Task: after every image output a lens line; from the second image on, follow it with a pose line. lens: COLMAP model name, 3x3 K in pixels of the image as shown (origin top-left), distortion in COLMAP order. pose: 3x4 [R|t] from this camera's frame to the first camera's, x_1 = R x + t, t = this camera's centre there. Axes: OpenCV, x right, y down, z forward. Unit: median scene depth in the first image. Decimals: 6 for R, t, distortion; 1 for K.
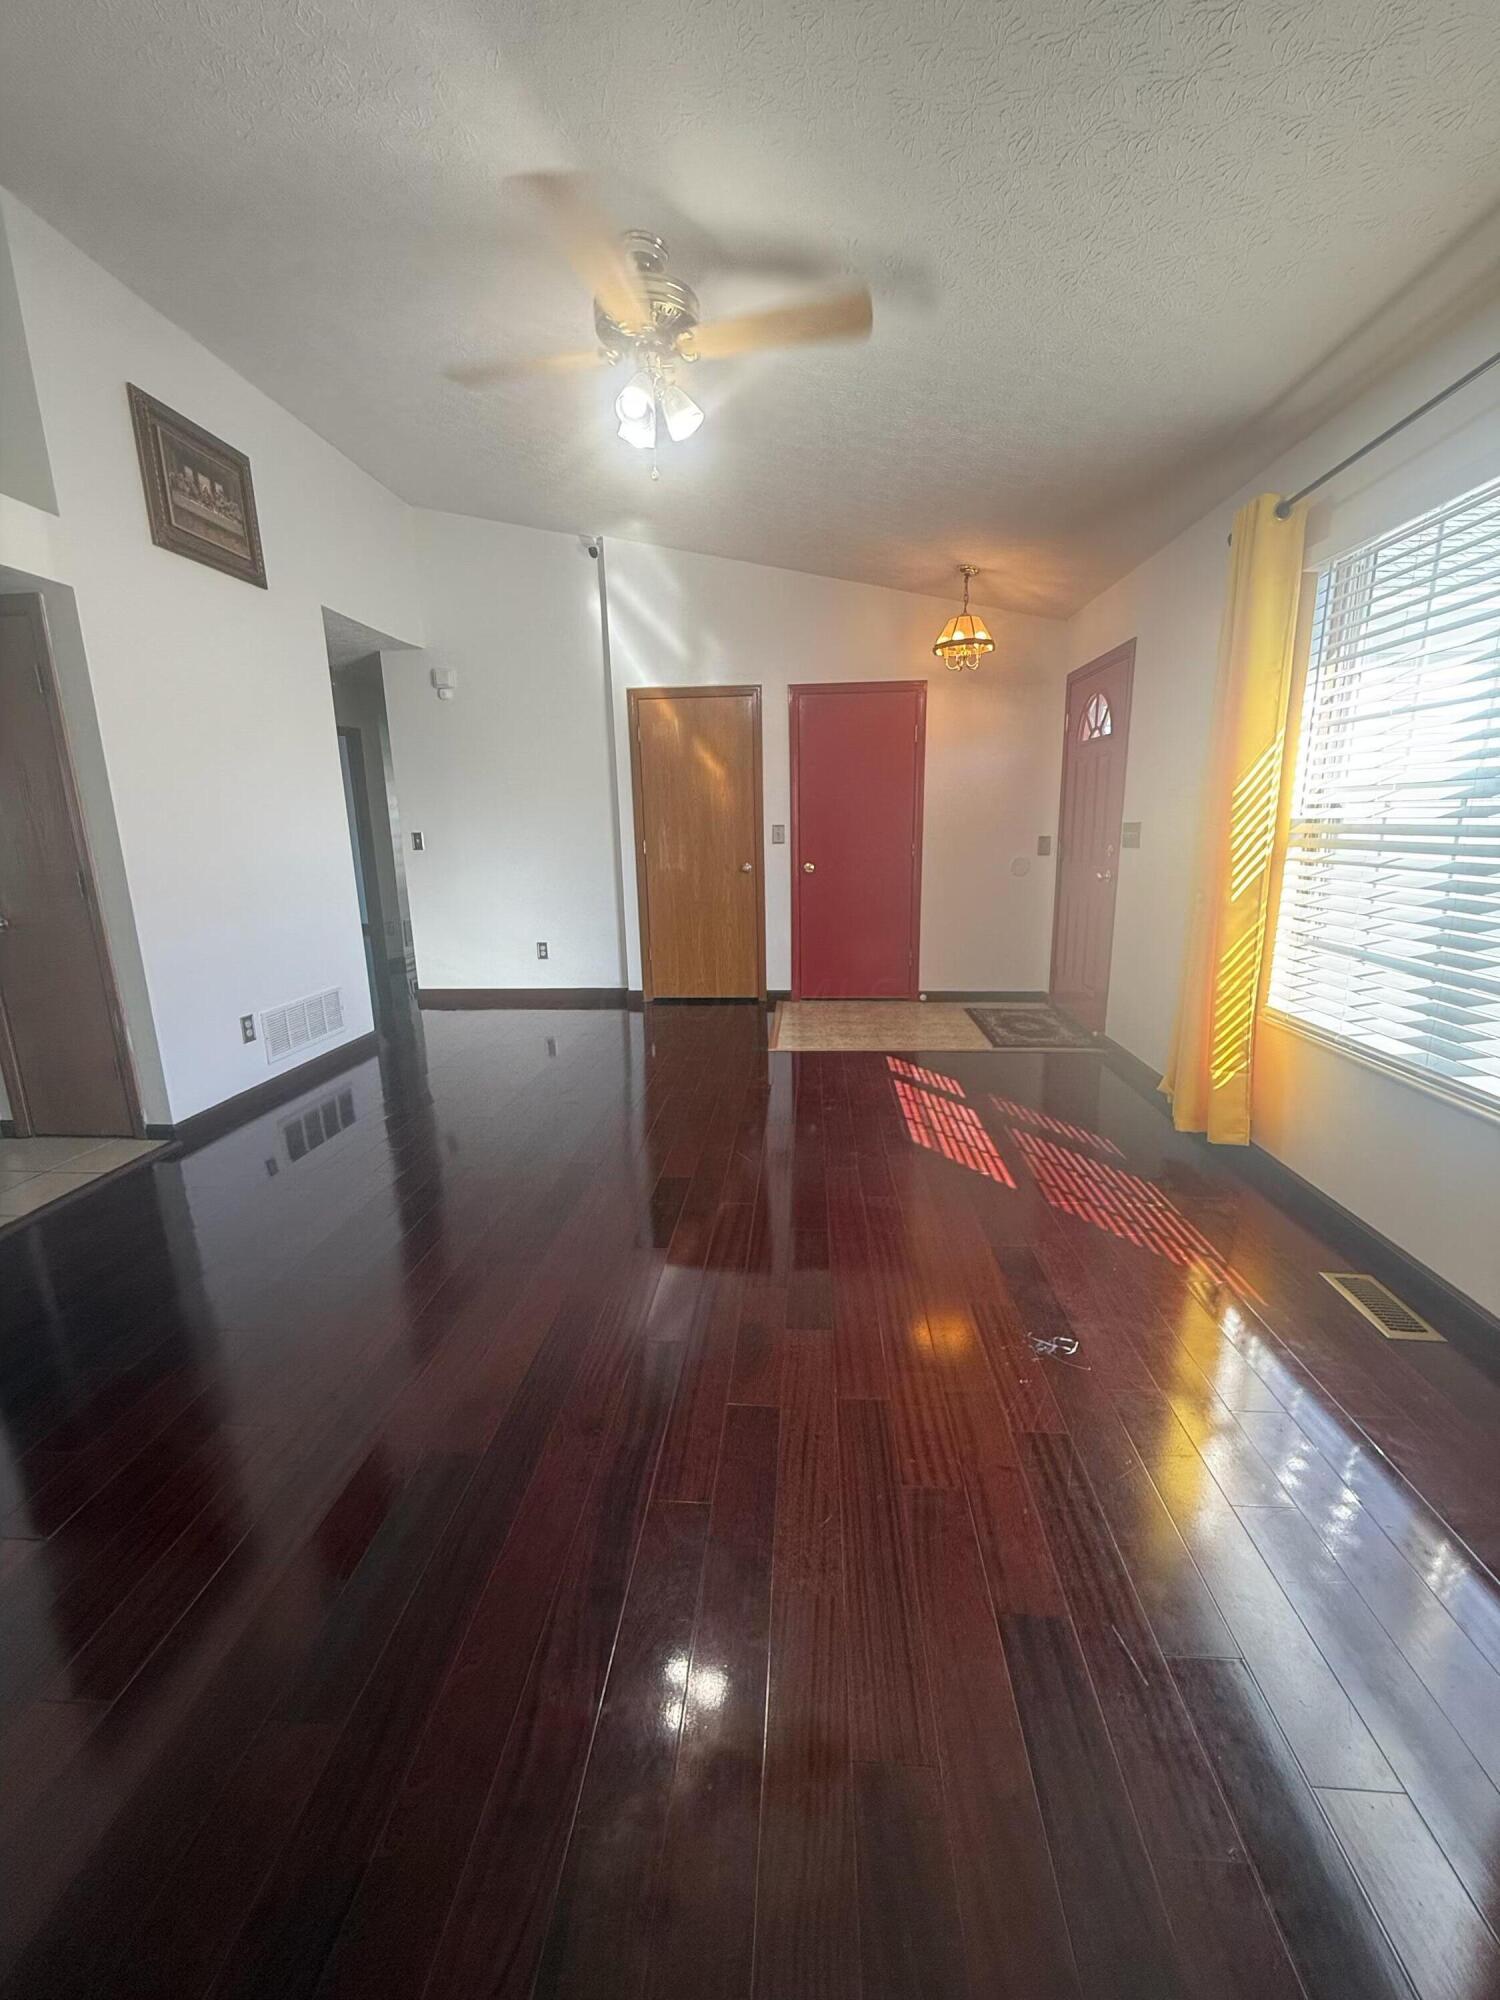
lens RADIAL K [[796.8, 0, 763.6], [0, 796.8, 1003.1], [0, 0, 1]] dist [0.001644, 0.000103]
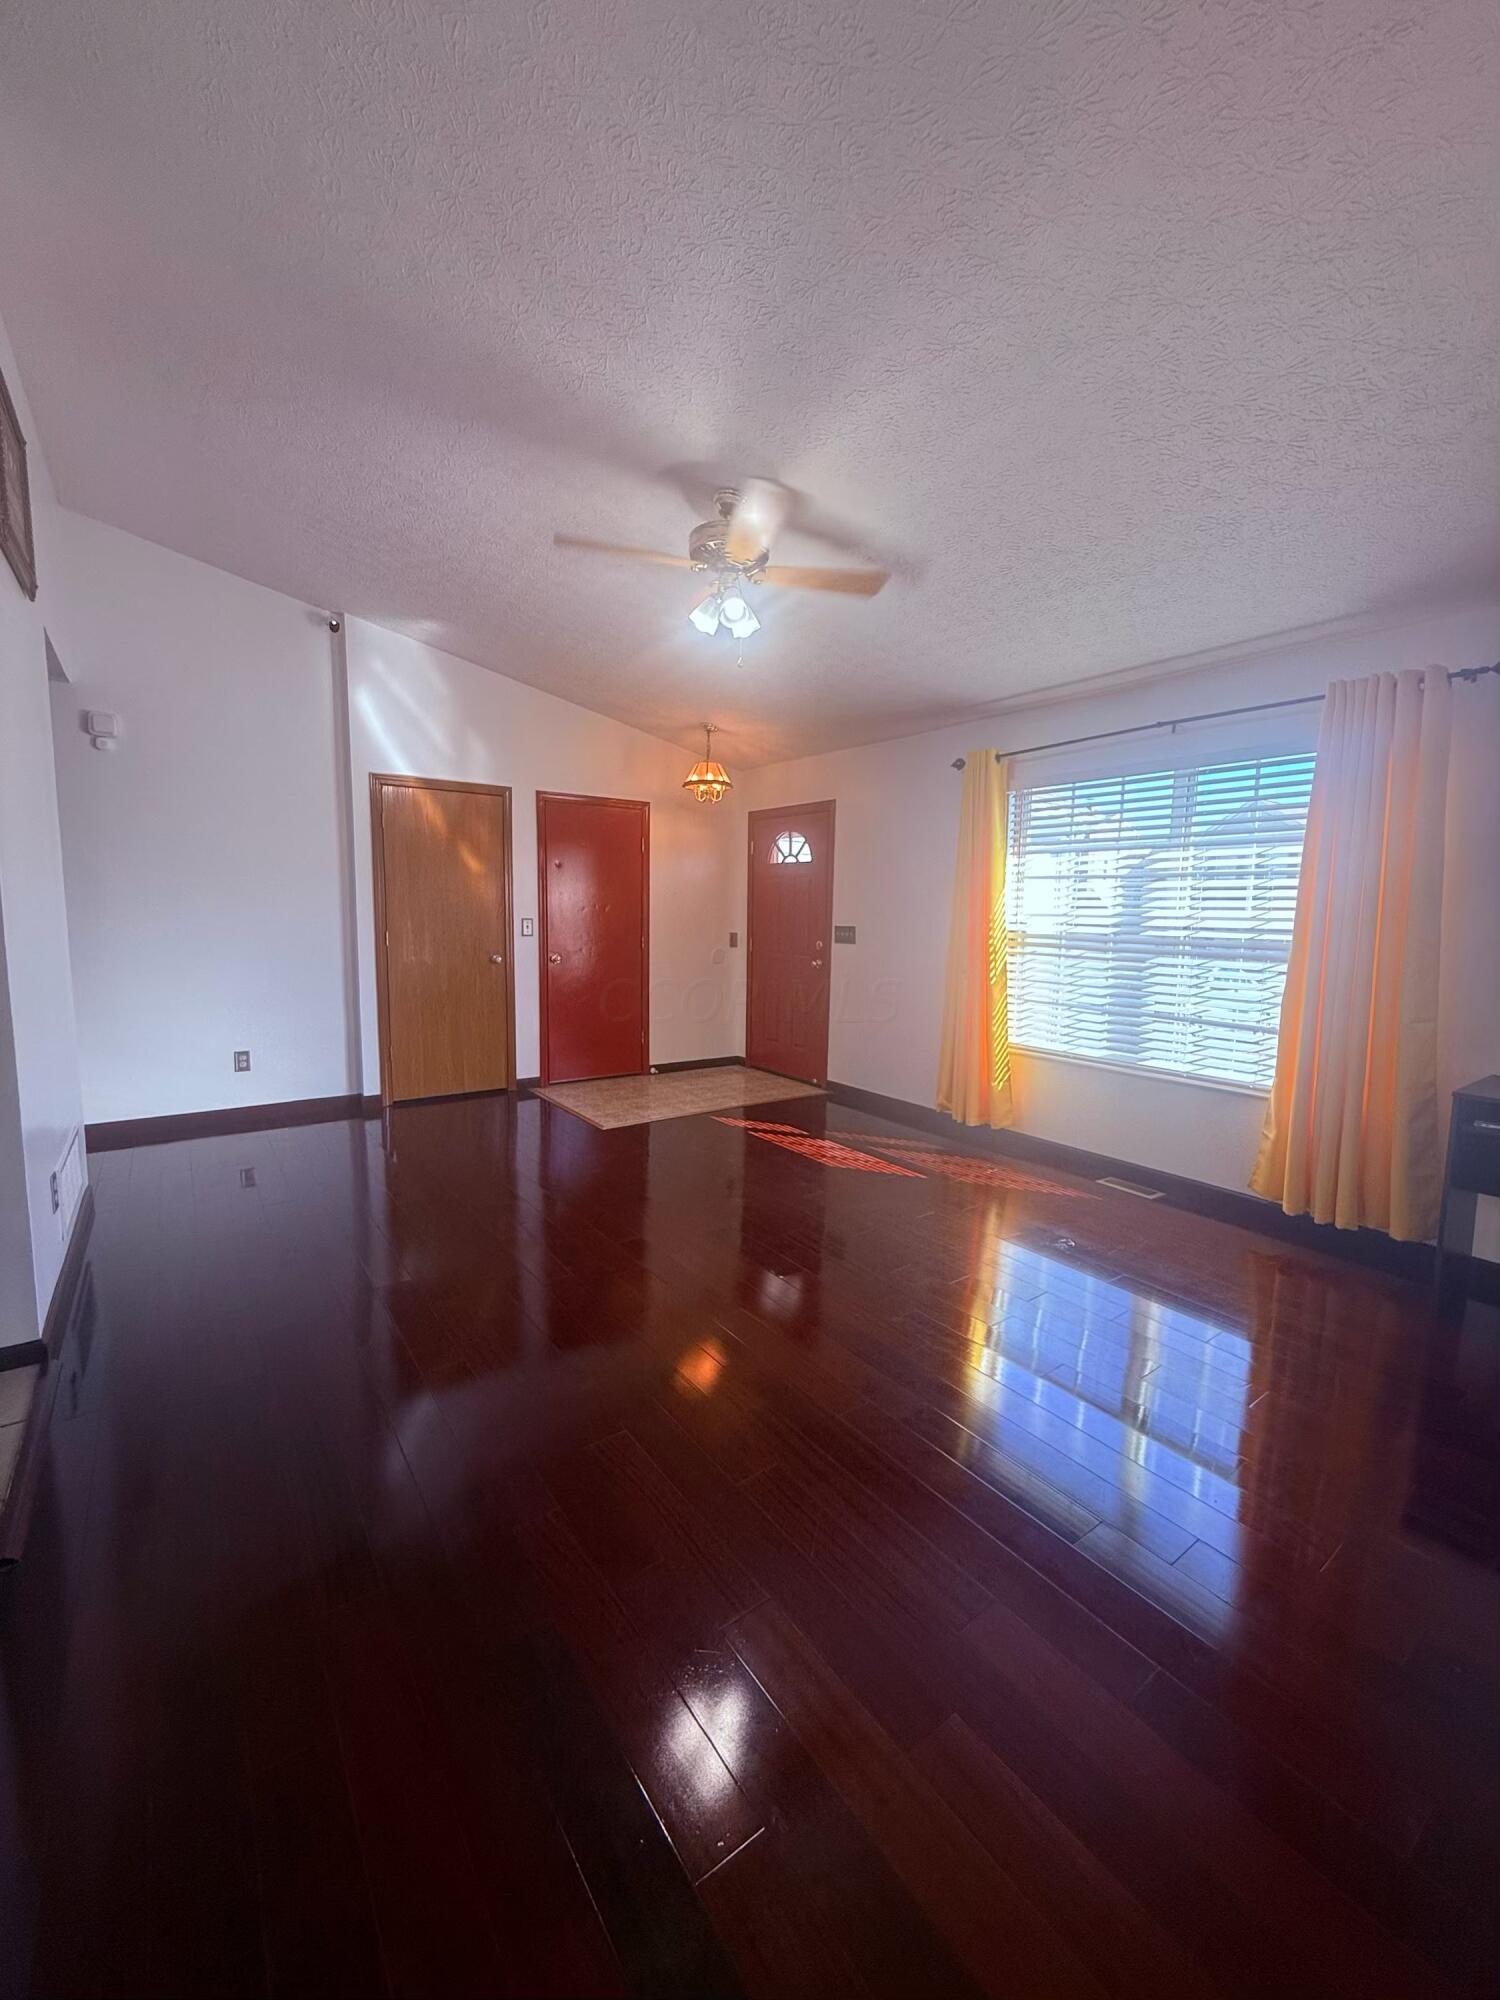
lens RADIAL K [[796.8, 0, 763.4], [0, 796.8, 997.6], [0, 0, 1]] dist [0.001644, 0.000103]
pose [[0.766423, -0.040432, 0.641062, -0.433702], [0.112706, 0.990999, -0.072243, -0.011464], [-0.632371, 0.127621, 0.764081, 0.021999]]
